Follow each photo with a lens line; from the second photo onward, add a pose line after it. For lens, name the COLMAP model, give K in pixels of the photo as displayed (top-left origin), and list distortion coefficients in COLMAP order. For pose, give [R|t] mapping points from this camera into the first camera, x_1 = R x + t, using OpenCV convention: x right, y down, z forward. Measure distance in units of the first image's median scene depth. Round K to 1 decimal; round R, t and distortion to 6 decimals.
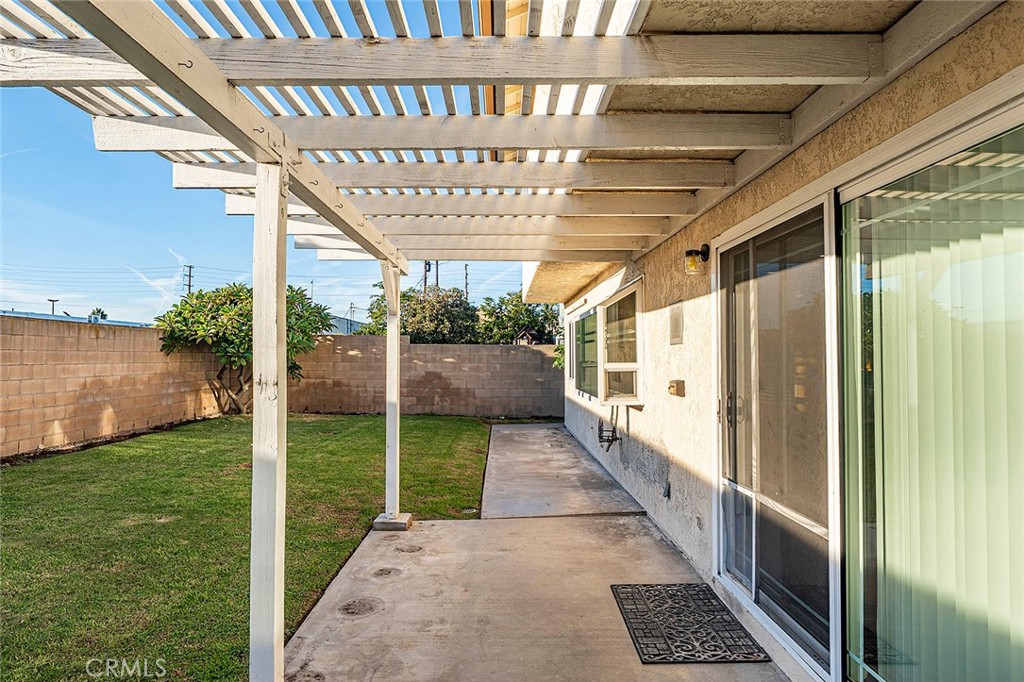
lens RADIAL K [[568.2, 0, 505.0], [0, 568.2, 340.5], [0, 0, 1]] dist [-0.004335, -0.000191]
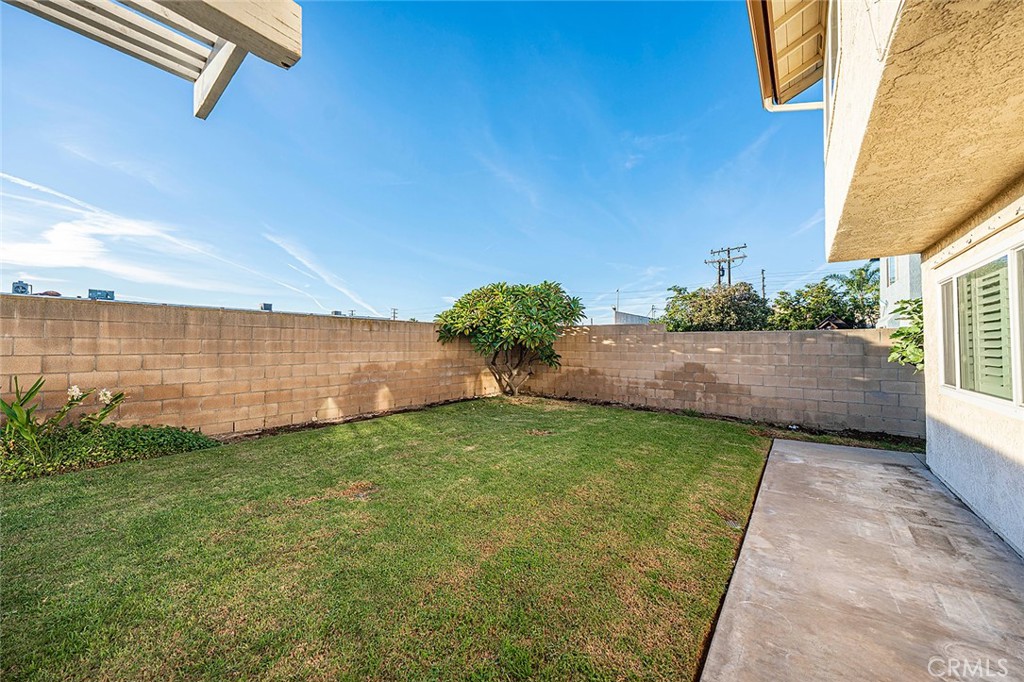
lens RADIAL K [[370.8, 0, 507.2], [0, 370.8, 339.2], [0, 0, 1]] dist [-0.002754, 0.000331]
pose [[0.778236, -0.011963, -0.627858, 0.011359], [0.017596, 0.999841, 0.002760, 0.013637], [0.627726, -0.013196, 0.778323, 0.452979]]
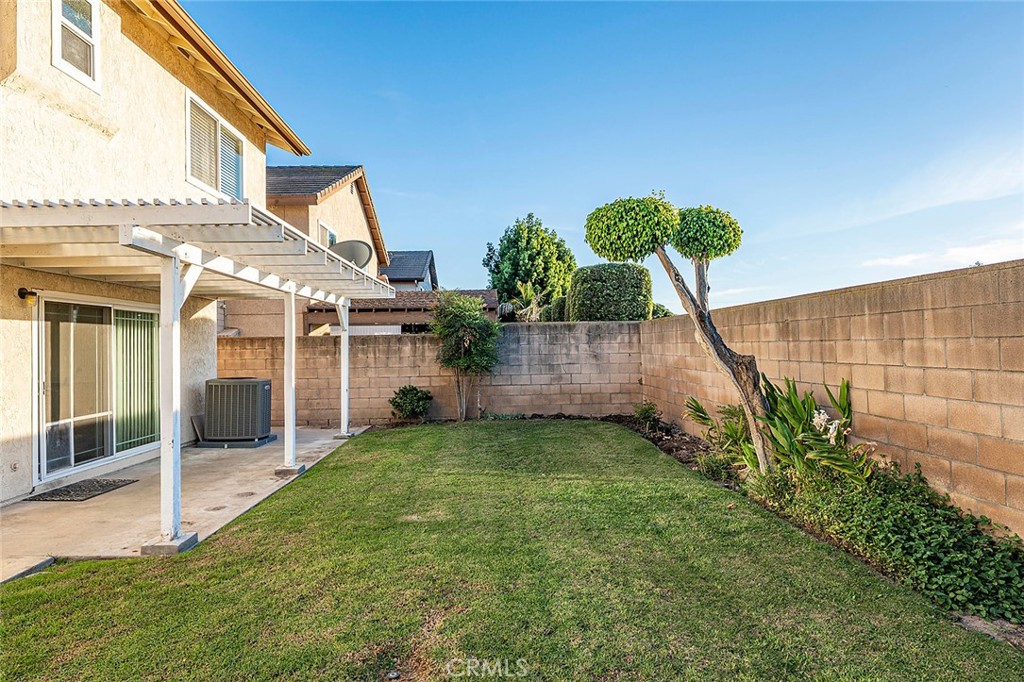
lens RADIAL K [[568.2, 0, 505.0], [0, 568.2, 340.5], [0, 0, 1]] dist [-0.004335, -0.000191]
pose [[-0.999701, 0.010416, -0.022131, -0.307655], [0.011268, 0.999186, -0.038730, 0.017526], [0.021710, -0.038968, -0.999005, 0.833181]]
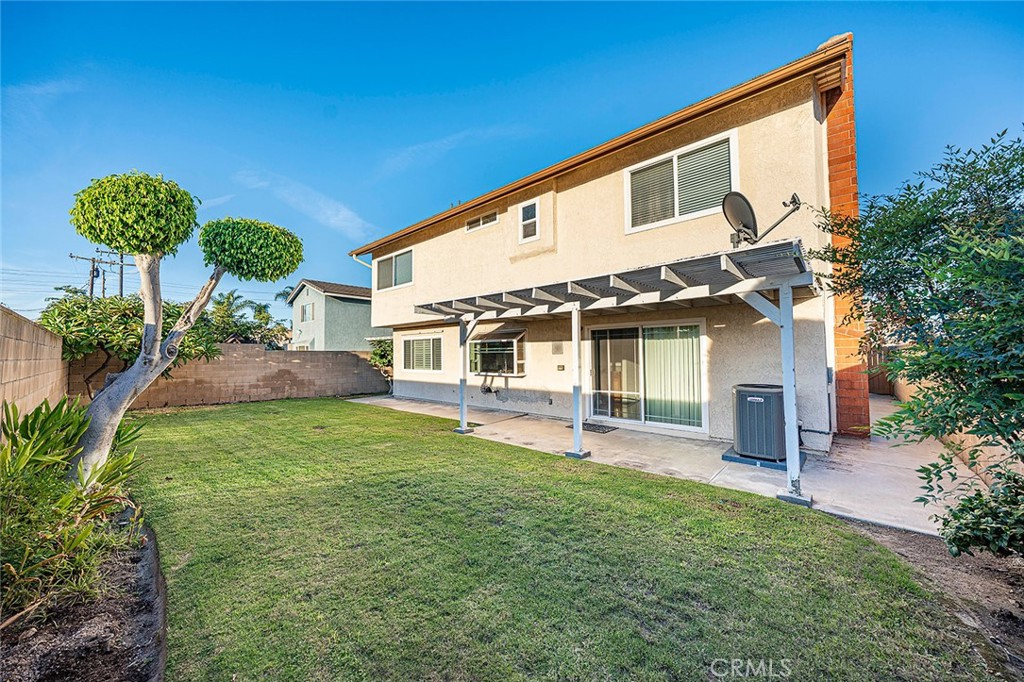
lens RADIAL K [[370.8, 0, 507.2], [0, 370.8, 339.2], [0, 0, 1]] dist [-0.002754, 0.000331]
pose [[0.684222, 0.021772, 0.728949, -0.520619], [-0.011056, 0.999749, -0.019482, -0.012158], [-0.729190, 0.005270, 0.684291, -0.077007]]
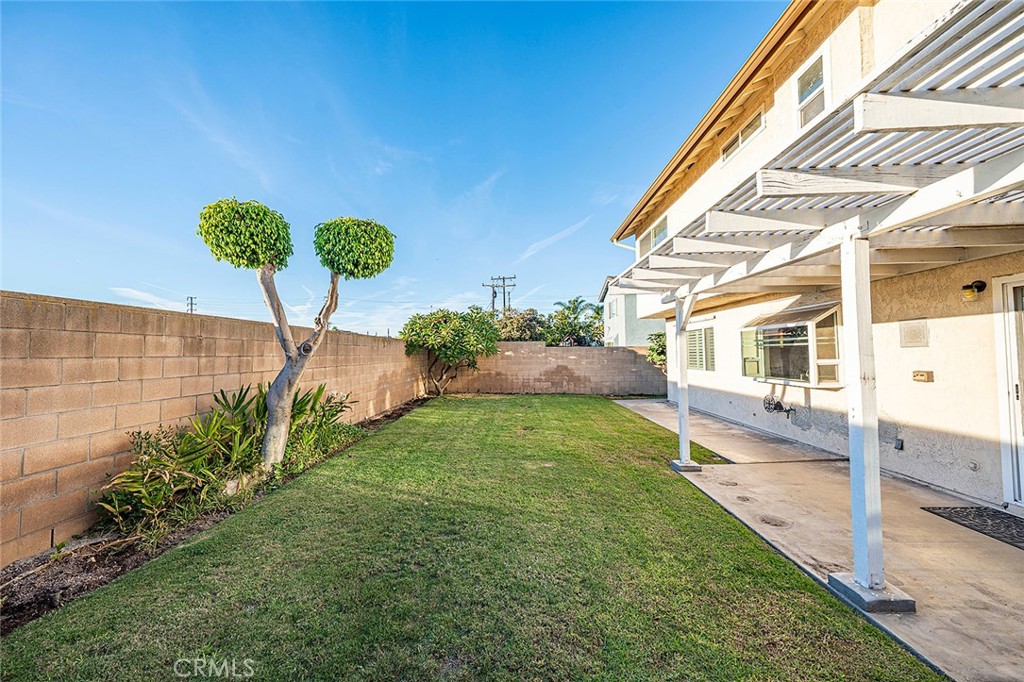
lens RADIAL K [[382.6, 0, 506.5], [0, 382.6, 340.2], [0, 0, 1]] dist [-0.002538, -0.000021]
pose [[0.998682, -0.015742, -0.048856, -0.270450], [0.015408, 0.999855, -0.007208, -0.007558], [0.048963, 0.006446, 0.998780, -0.021483]]
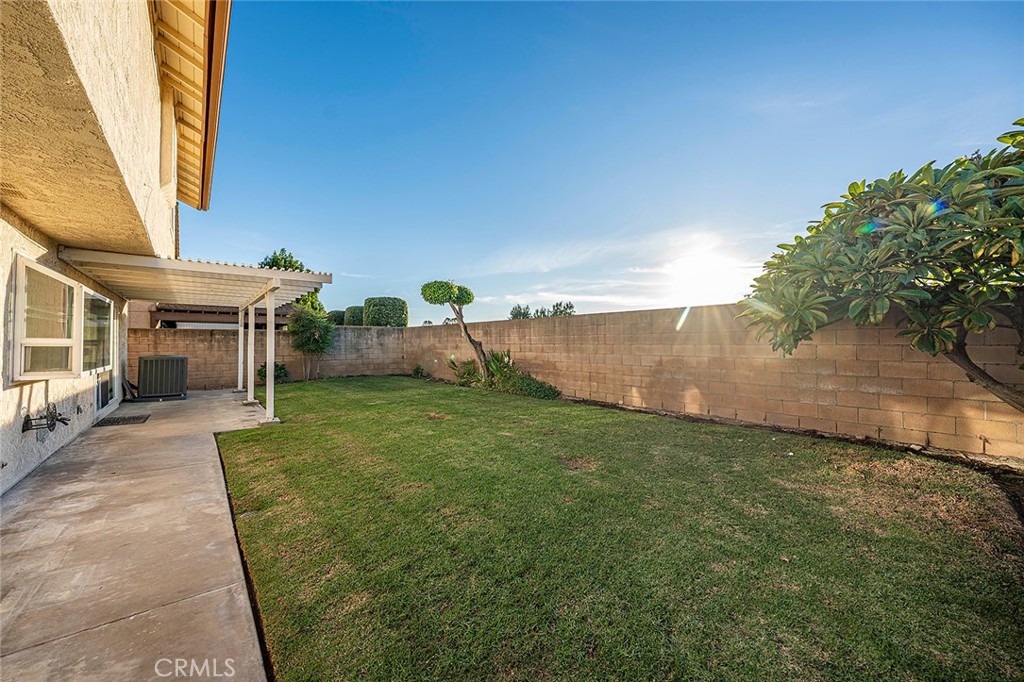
lens RADIAL K [[370.8, 0, 507.2], [0, 370.8, 339.2], [0, 0, 1]] dist [-0.002754, 0.000331]
pose [[-0.768700, -0.007263, -0.639568, -0.004085], [0.017379, 0.999329, -0.032237, 0.038906], [0.639373, -0.035895, -0.768058, 1.090395]]
